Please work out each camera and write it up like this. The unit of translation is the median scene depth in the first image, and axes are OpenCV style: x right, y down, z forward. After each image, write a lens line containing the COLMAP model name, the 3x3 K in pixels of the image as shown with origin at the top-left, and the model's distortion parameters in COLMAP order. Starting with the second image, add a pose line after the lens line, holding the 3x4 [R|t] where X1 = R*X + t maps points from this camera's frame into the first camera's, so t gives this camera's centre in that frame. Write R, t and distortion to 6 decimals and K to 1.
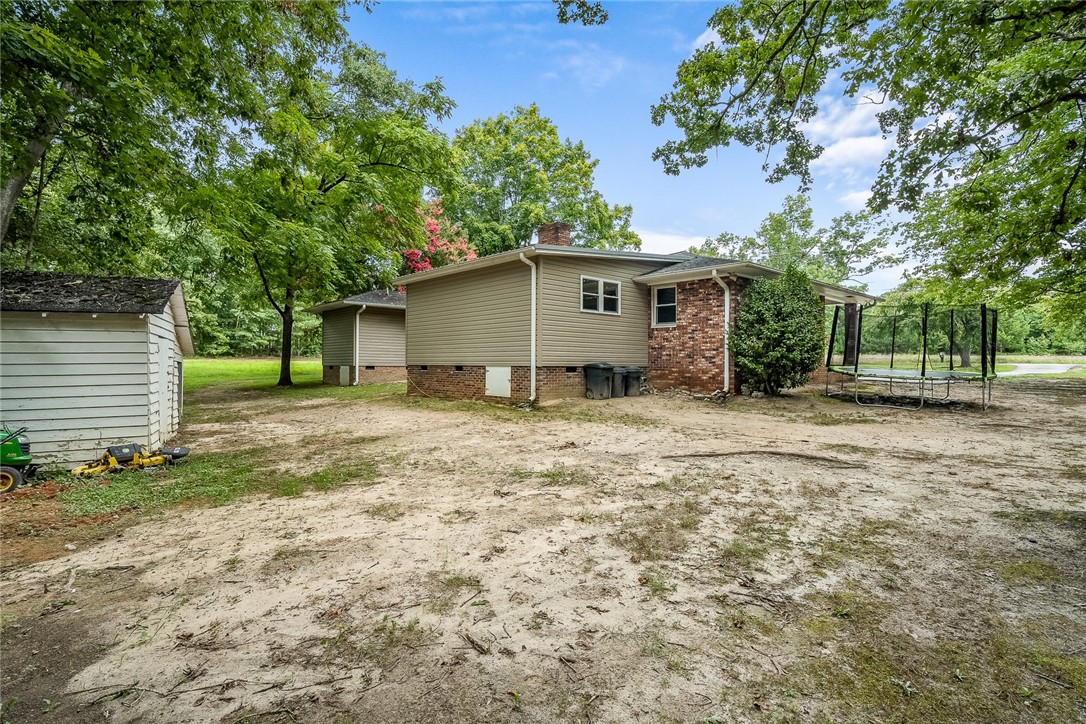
lens RADIAL K [[516.8, 0, 541.2], [0, 516.8, 362.8], [0, 0, 1]] dist [-0.011633, 0.000103]
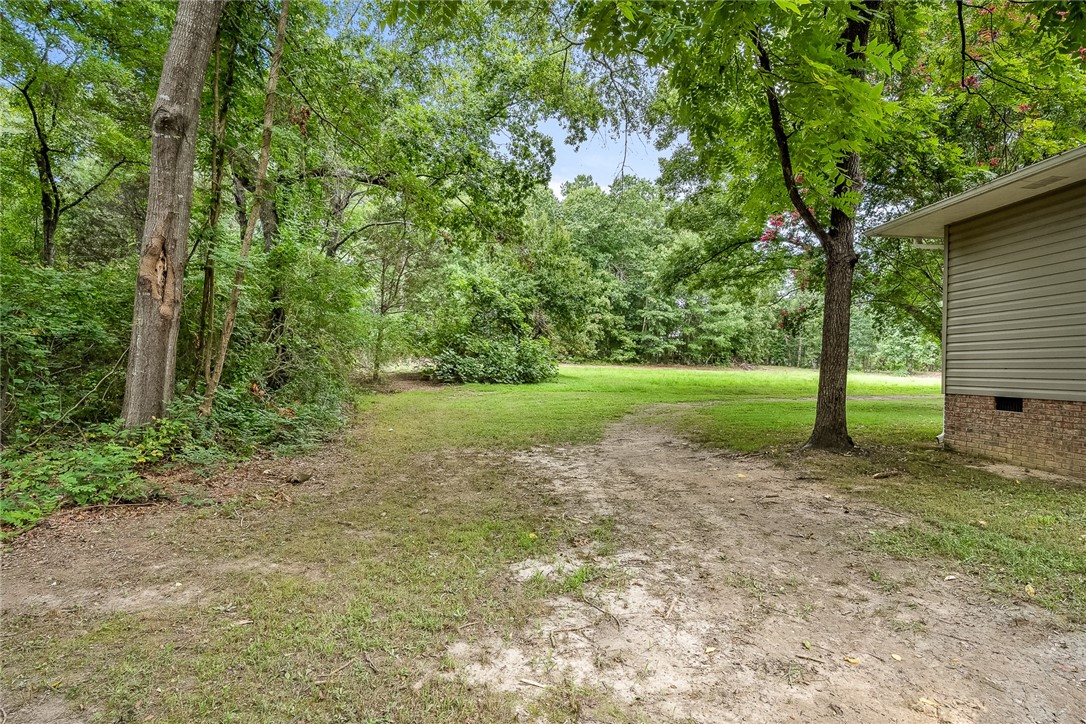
lens RADIAL K [[516.8, 0, 542.5], [0, 516.8, 365.0], [0, 0, 1]] dist [-0.011633, 0.000103]
pose [[0.759259, 0.016057, -0.650591, -0.155616], [-0.027201, 0.999605, -0.007073, 0.000560], [0.650220, 0.023067, 0.759395, 0.232679]]
